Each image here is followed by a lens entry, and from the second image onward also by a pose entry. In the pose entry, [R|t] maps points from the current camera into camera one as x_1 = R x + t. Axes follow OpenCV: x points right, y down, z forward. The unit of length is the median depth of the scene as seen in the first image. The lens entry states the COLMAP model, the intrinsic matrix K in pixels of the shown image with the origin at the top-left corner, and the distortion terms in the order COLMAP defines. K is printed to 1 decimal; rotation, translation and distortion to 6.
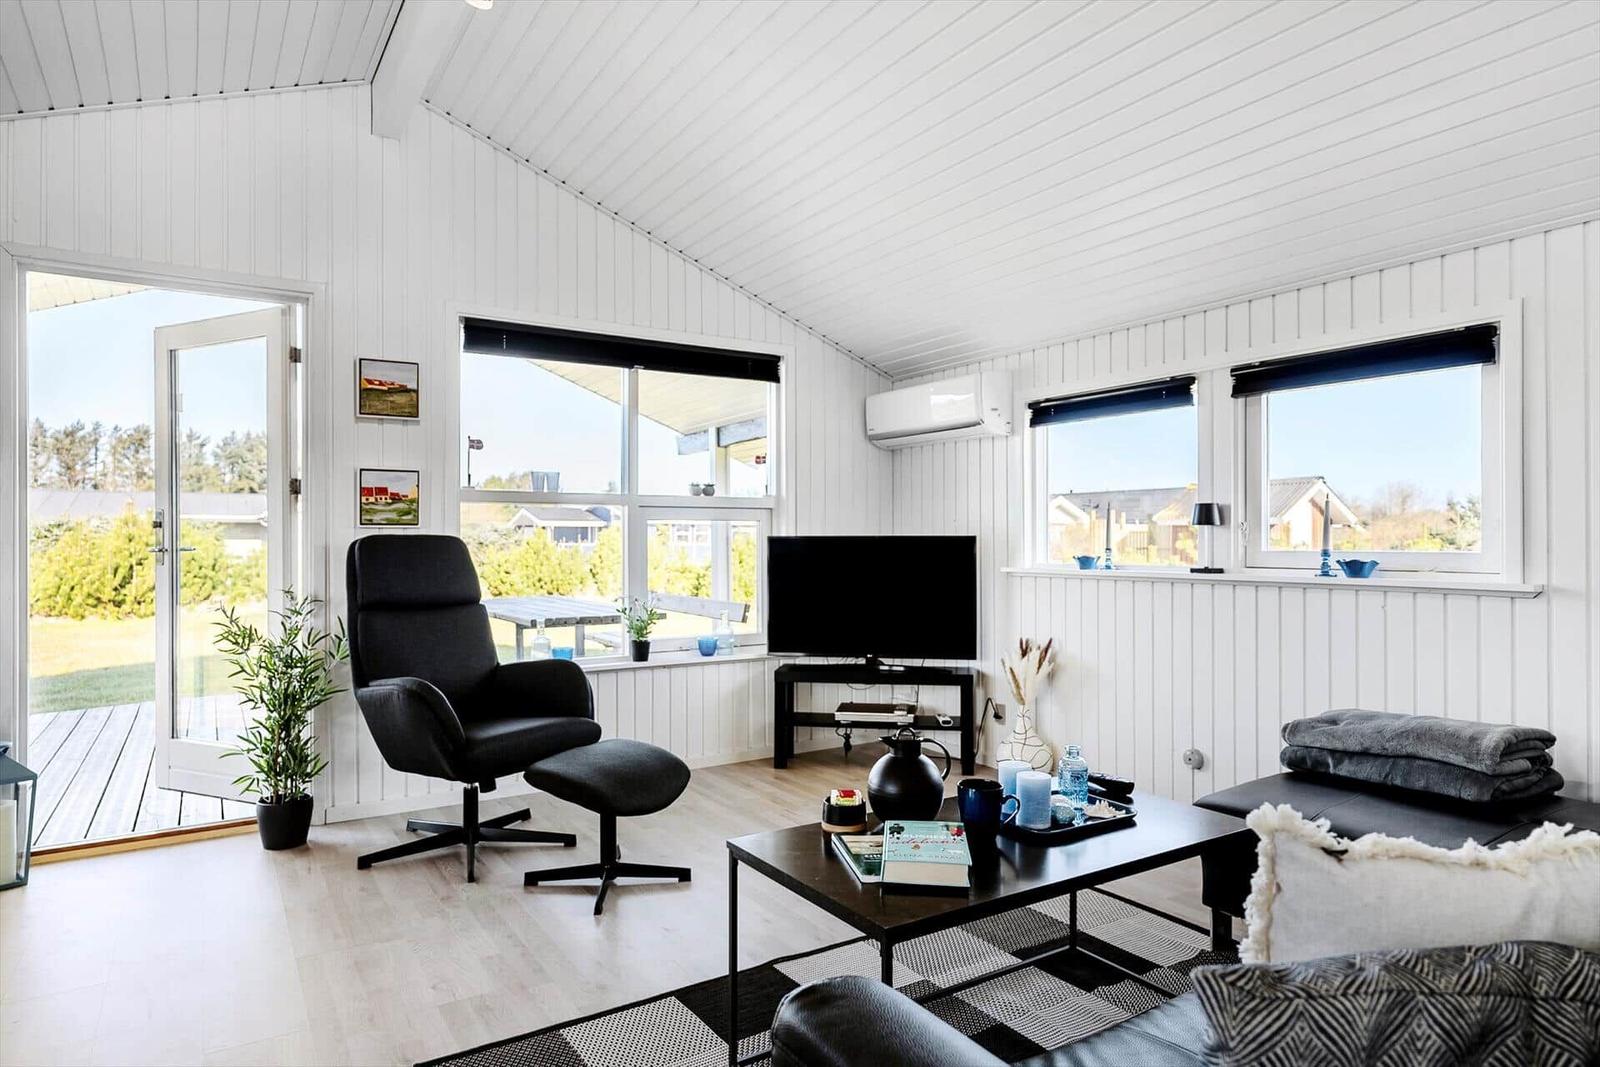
lens RADIAL K [[906.8, 0, 793.9], [0, 906.8, 549.8], [0, 0, 1]] dist [-0.000968, -0.001364]
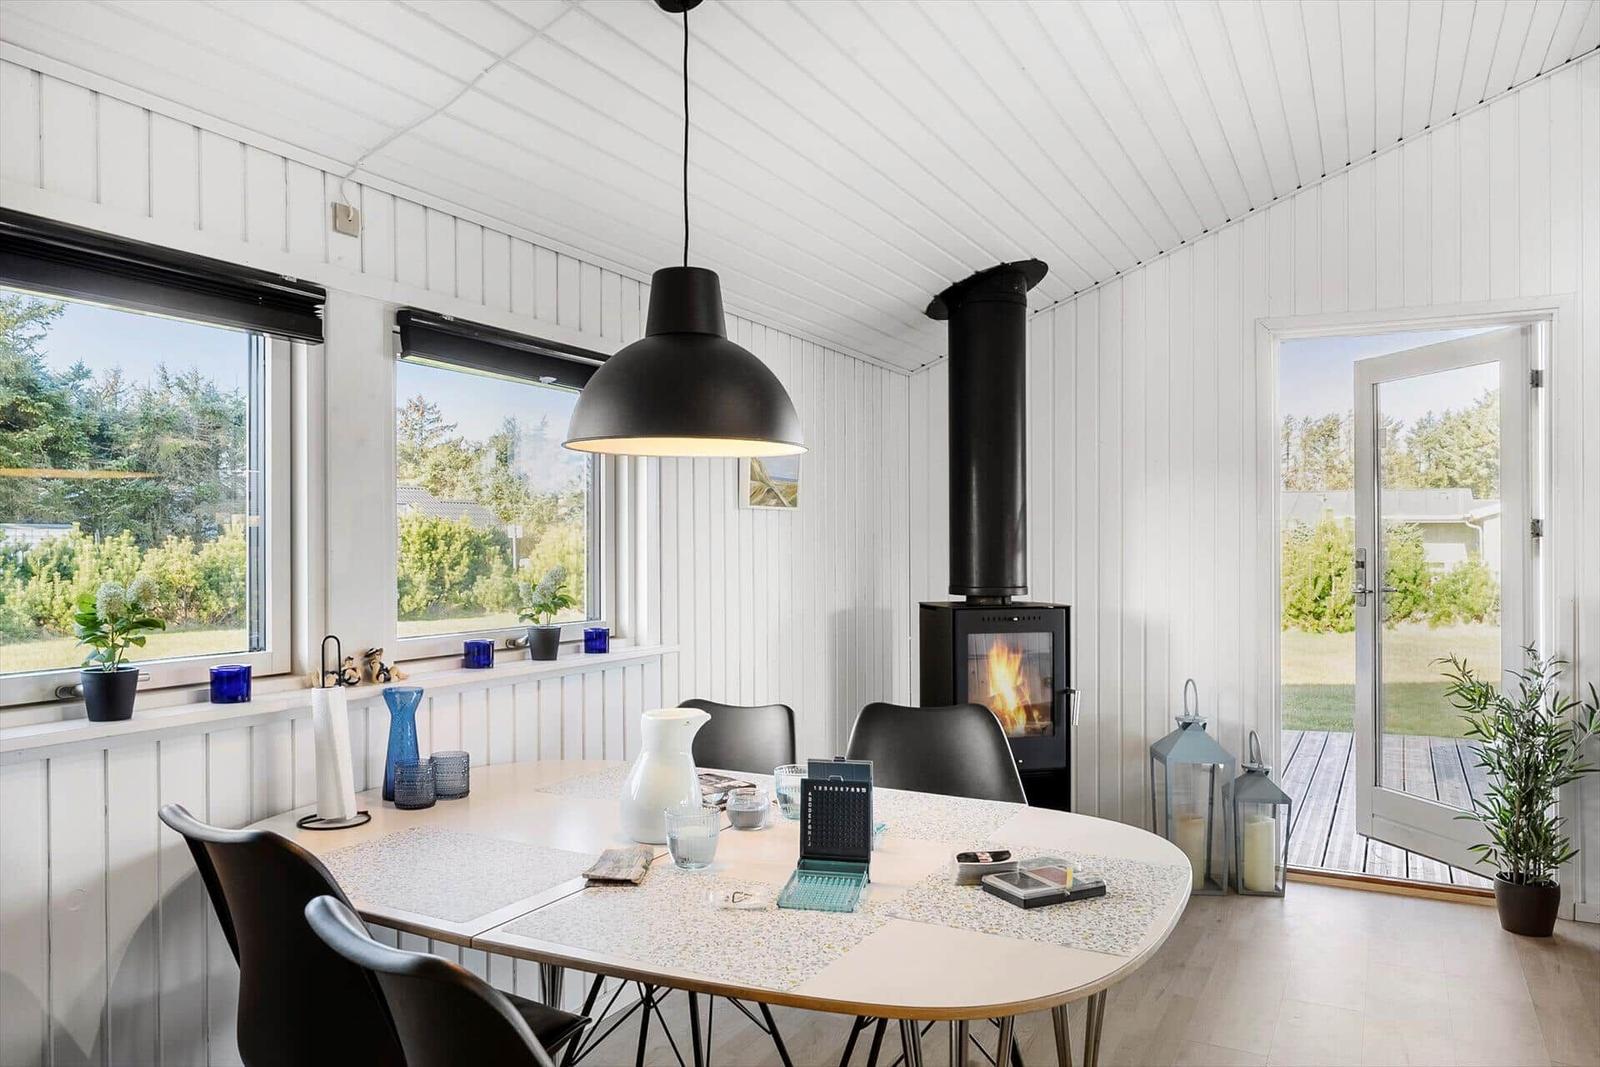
lens RADIAL K [[1120.0, 0, 795.2], [0, 1120.0, 545.5], [0, 0, 1]] dist [0.005075, -0.002541]
pose [[0.486483, 0.004383, -0.873679, 0.050115], [-0.000270, 0.999988, 0.004866, -0.053076], [0.873690, -0.002131, 0.486479, -0.150079]]
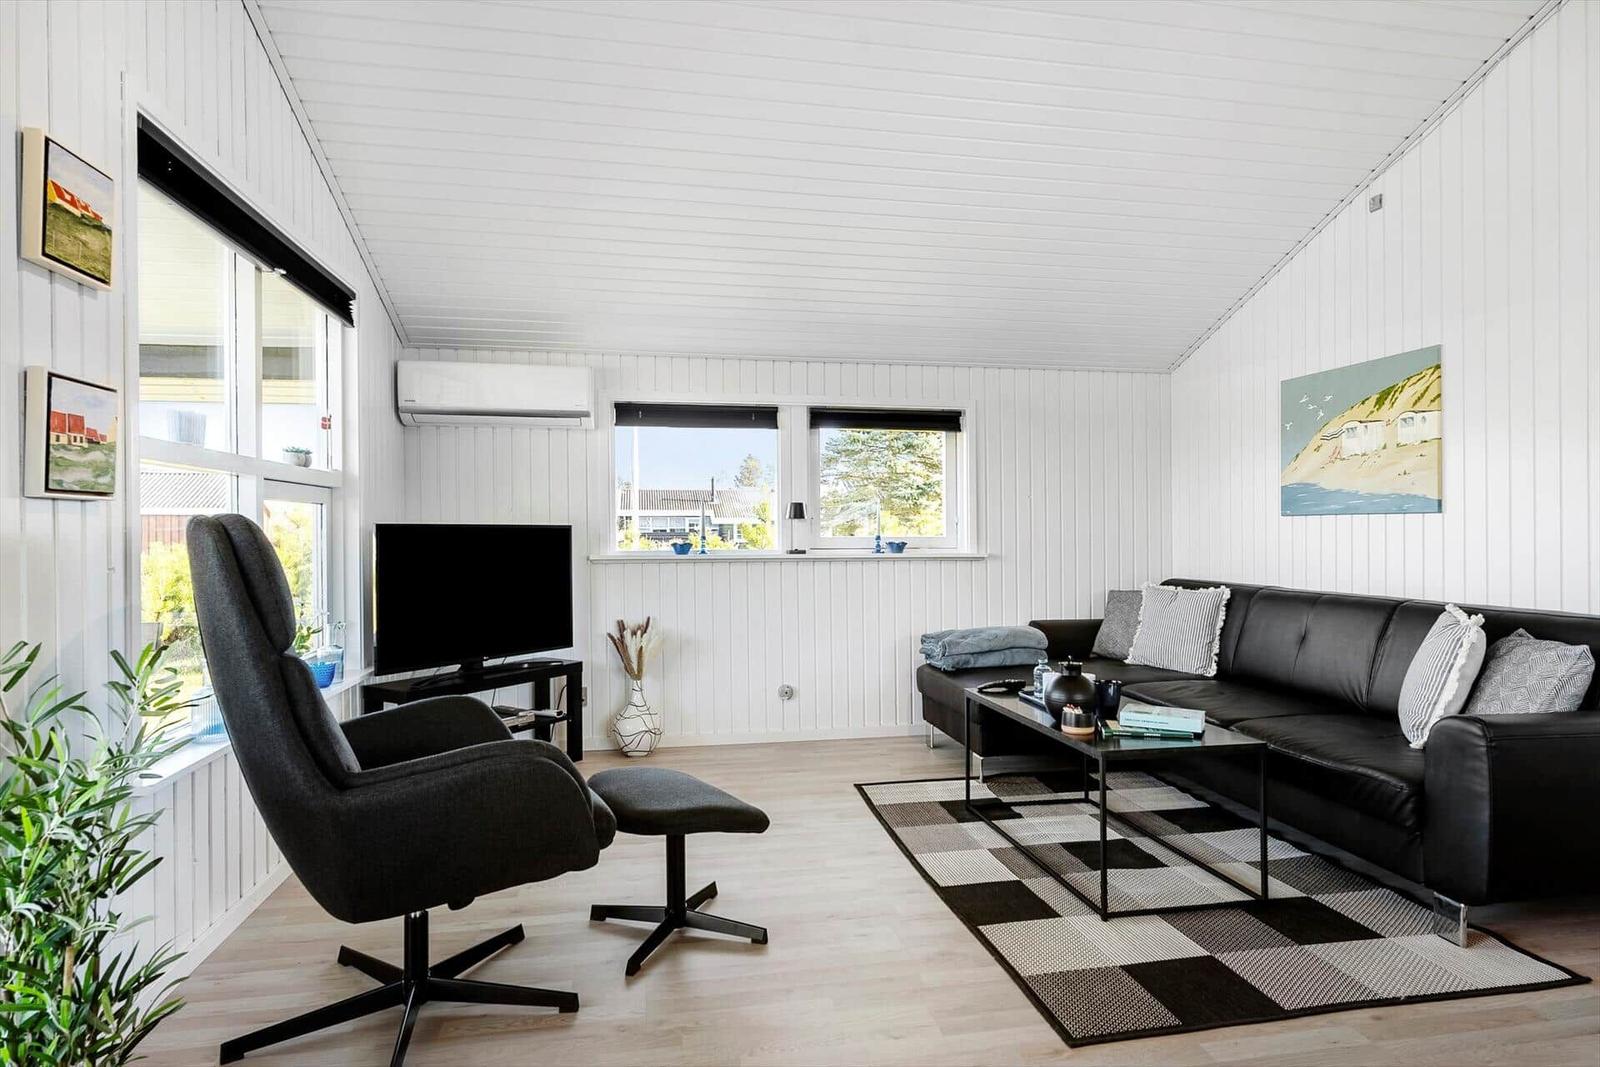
lens RADIAL K [[893.2, 0, 803.8], [0, 893.2, 527.6], [0, 0, 1]] dist [0.000322, -0.000573]
pose [[0.374693, 0.004872, 0.927136, -1.025517], [0.009649, 0.999912, -0.009154, -0.001722], [-0.927099, 0.012376, 0.374613, 0.631779]]
